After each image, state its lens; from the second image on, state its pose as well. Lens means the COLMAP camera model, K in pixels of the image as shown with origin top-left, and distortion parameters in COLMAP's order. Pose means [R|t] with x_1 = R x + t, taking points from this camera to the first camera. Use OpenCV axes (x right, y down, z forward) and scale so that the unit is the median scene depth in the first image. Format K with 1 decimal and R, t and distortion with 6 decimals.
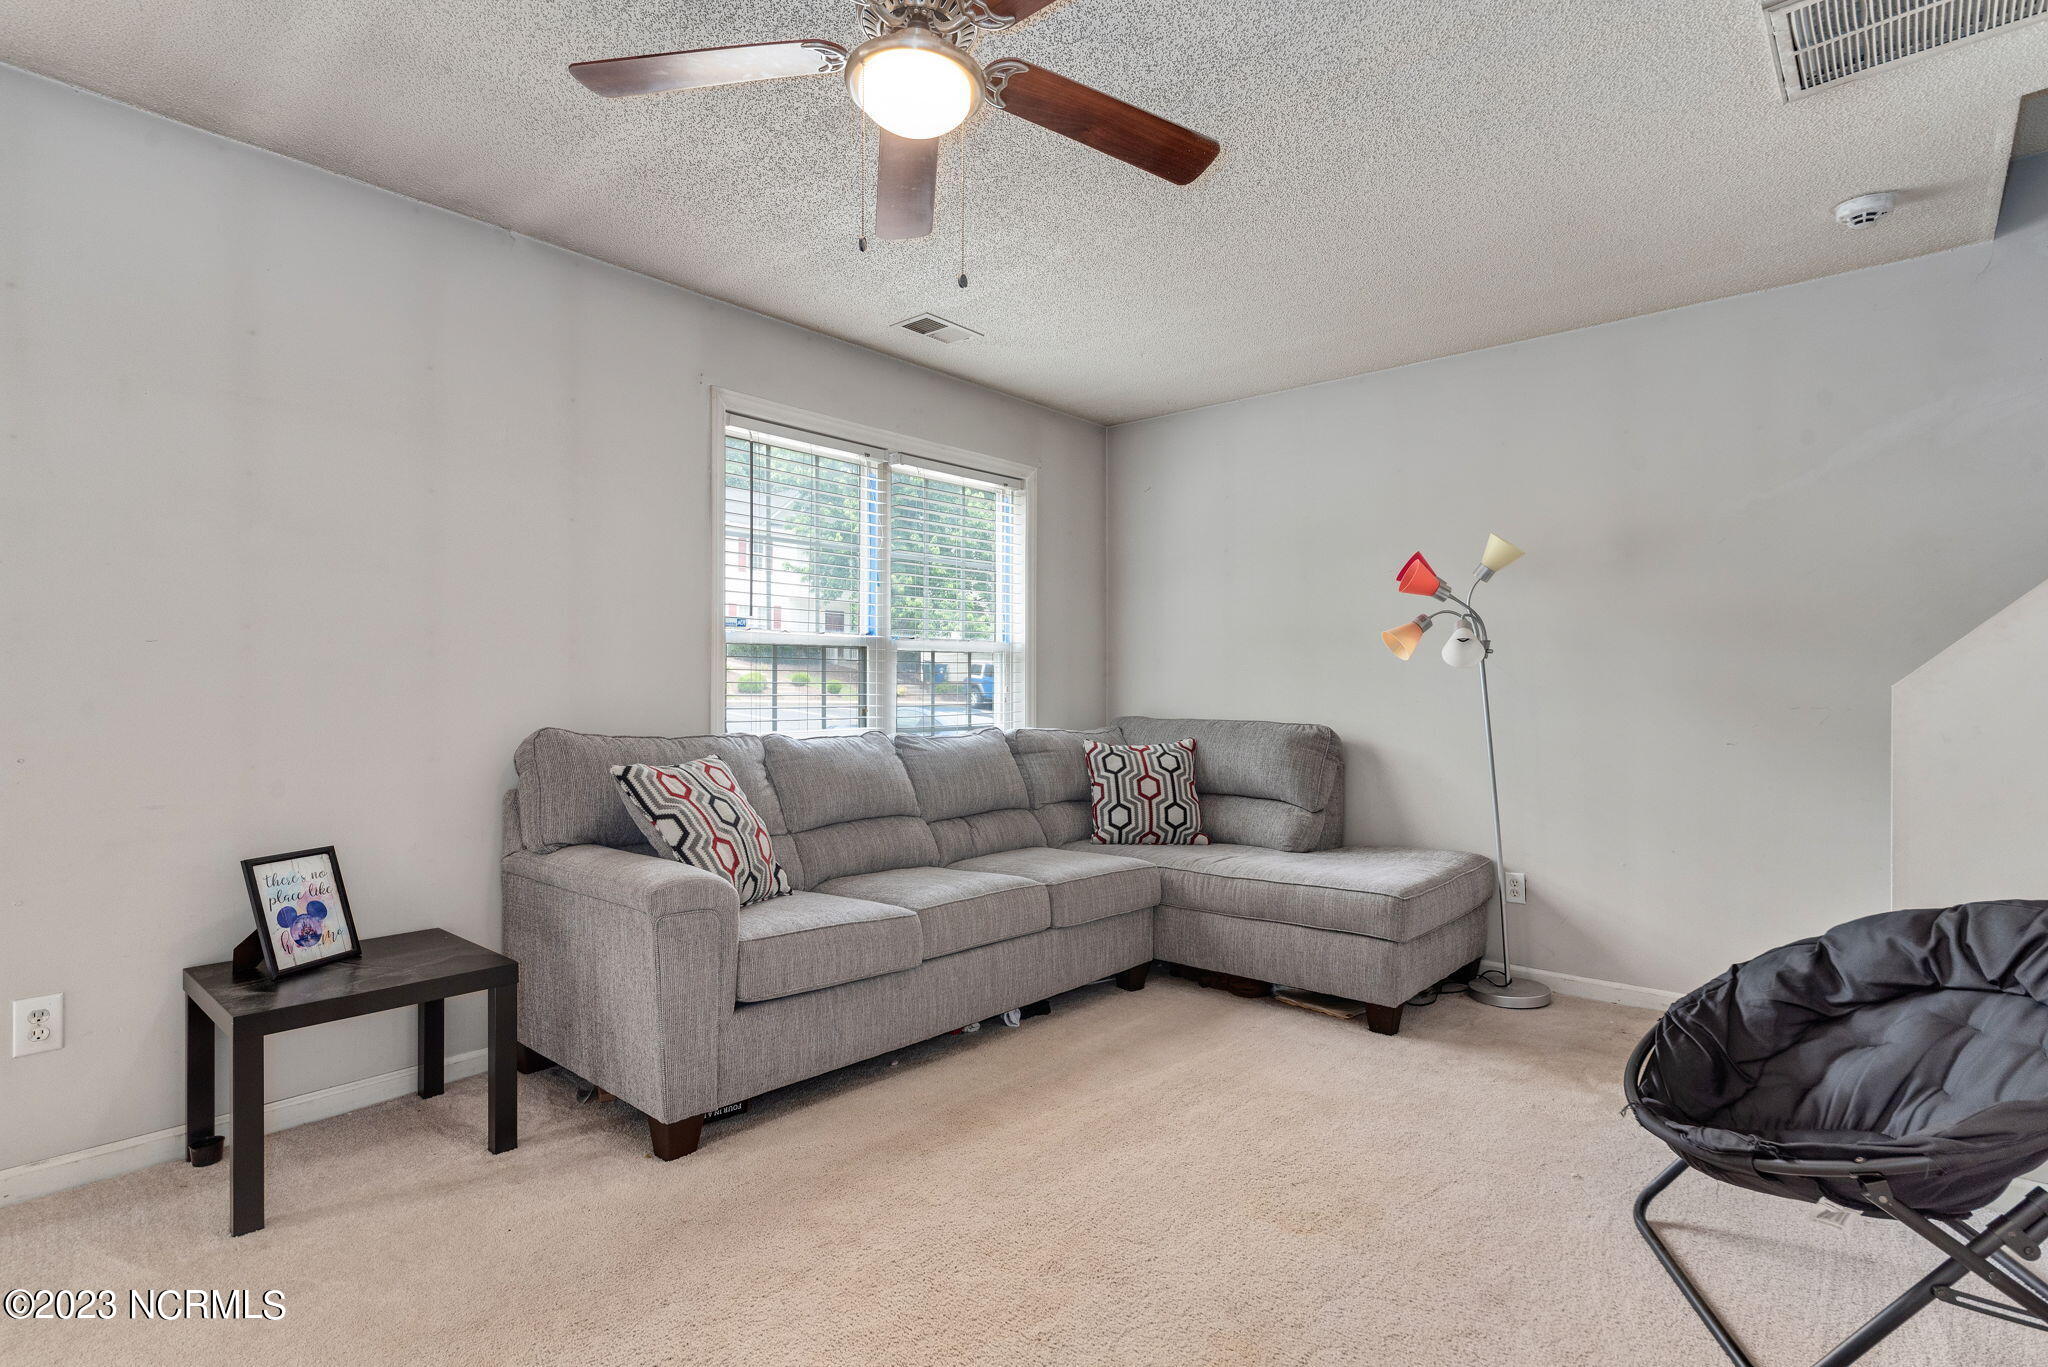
lens RADIAL K [[1016.8, 0, 1053.5], [0, 1016.8, 697.0], [0, 0, 1]] dist [-0.002487, -0.000677]
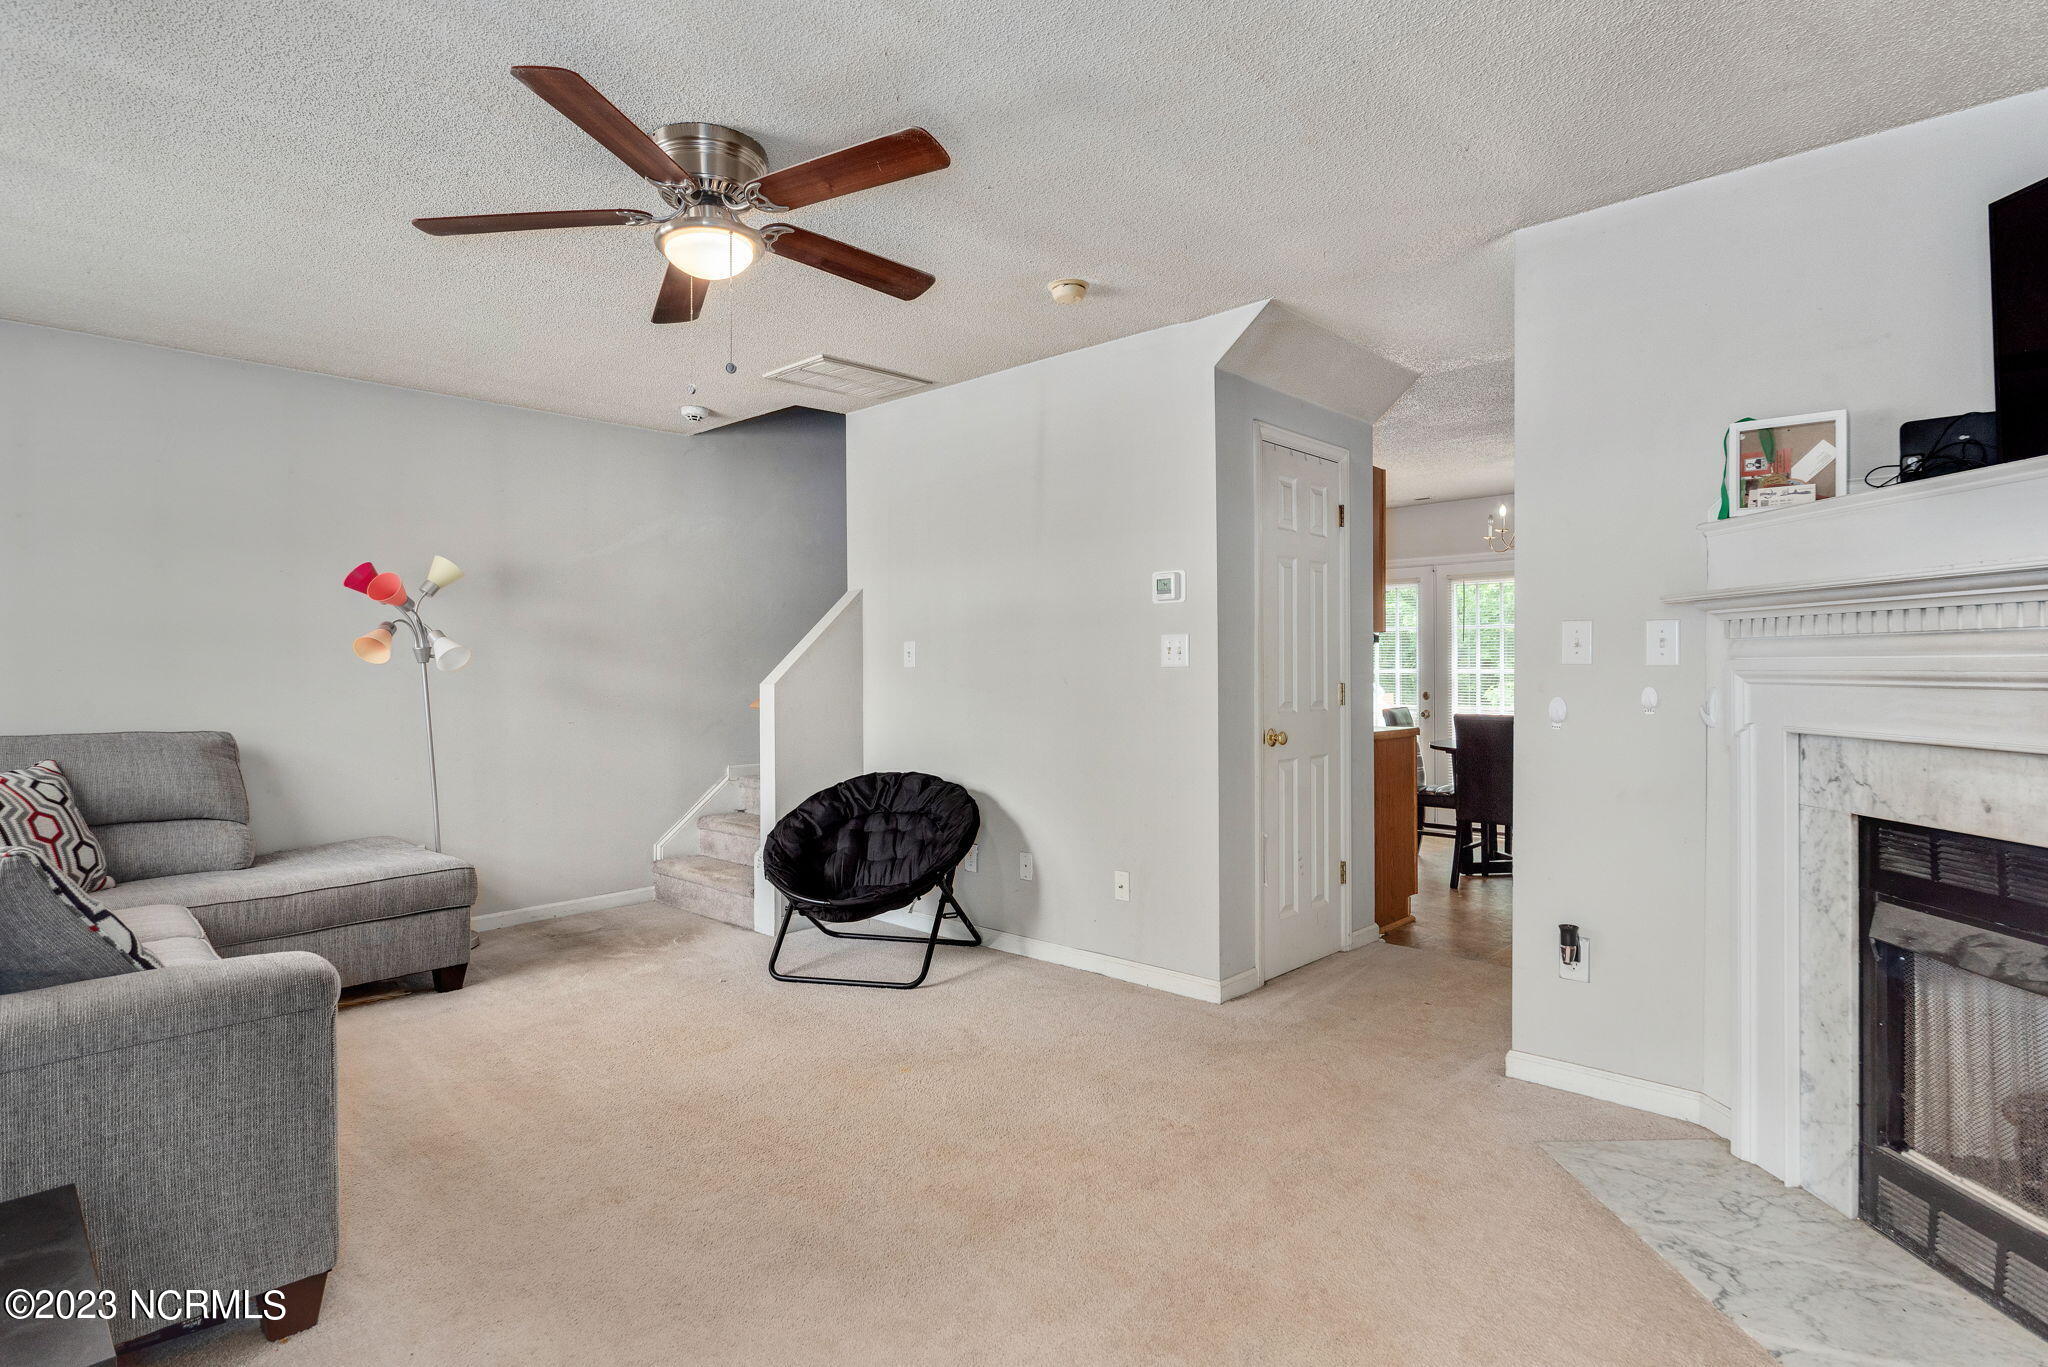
lens RADIAL K [[1014.6, 0, 1019.7], [0, 1014.6, 671.7], [0, 0, 1]] dist [-0.002314, -0.001084]
pose [[0.056677, -0.006362, 0.998372, -0.645745], [0.013607, 0.999892, 0.005599, -0.022897], [-0.998300, 0.013267, 0.056758, 0.236791]]
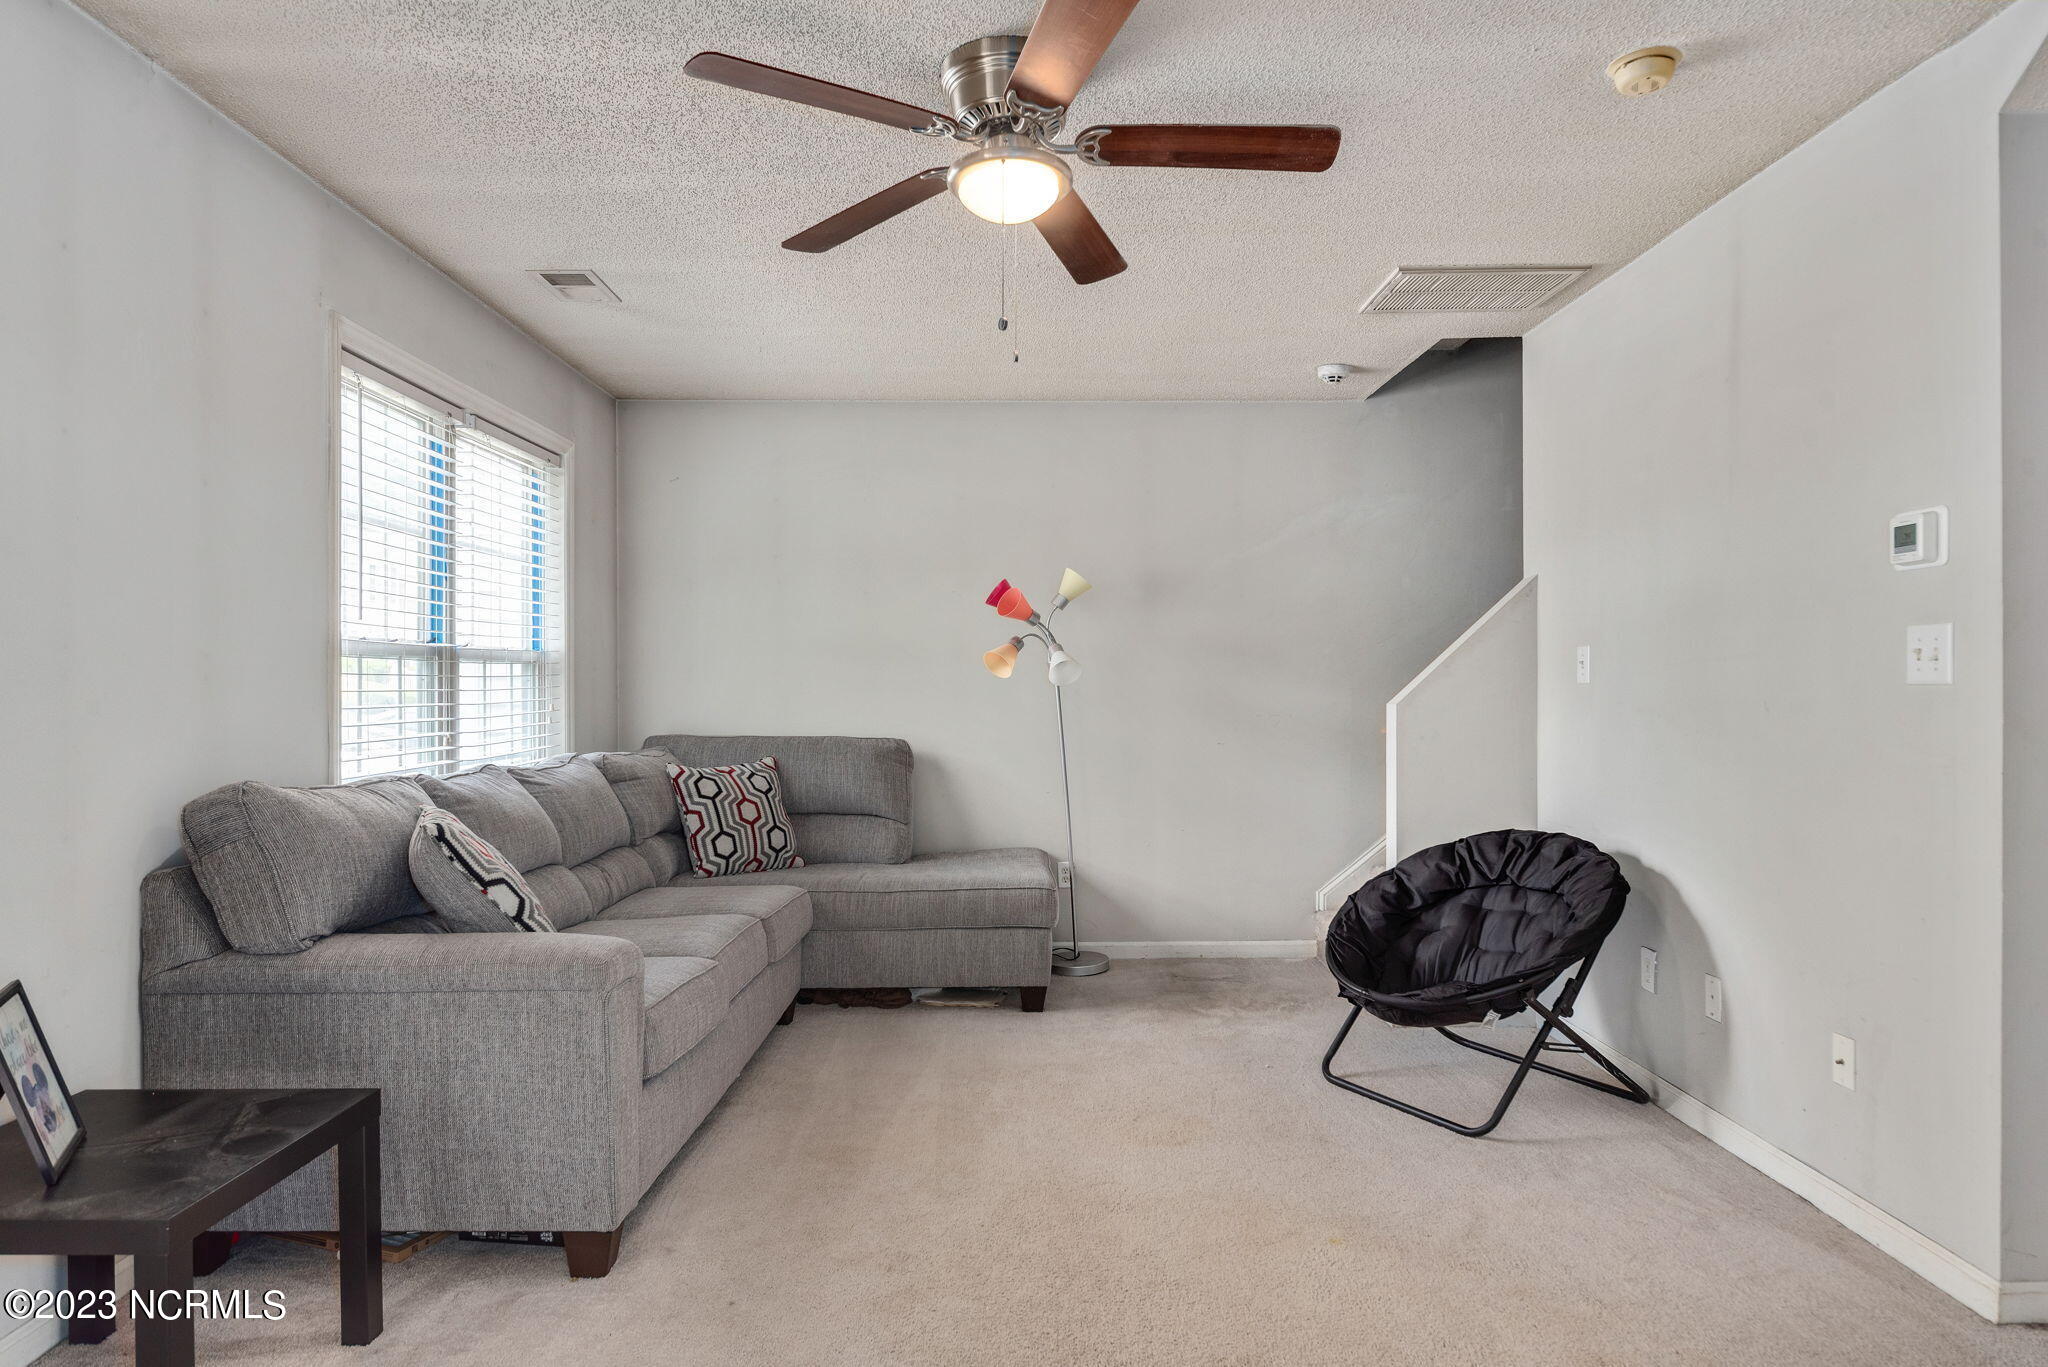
lens RADIAL K [[1193.7, 0, 1063.9], [0, 1193.7, 695.0], [0, 0, 1]] dist [-0.002807, 0.000119]
pose [[0.744959, -0.008012, 0.667063, -0.436857], [0.007637, 0.999965, 0.003482, -0.020181], [-0.667067, 0.002501, 0.744994, -0.007463]]
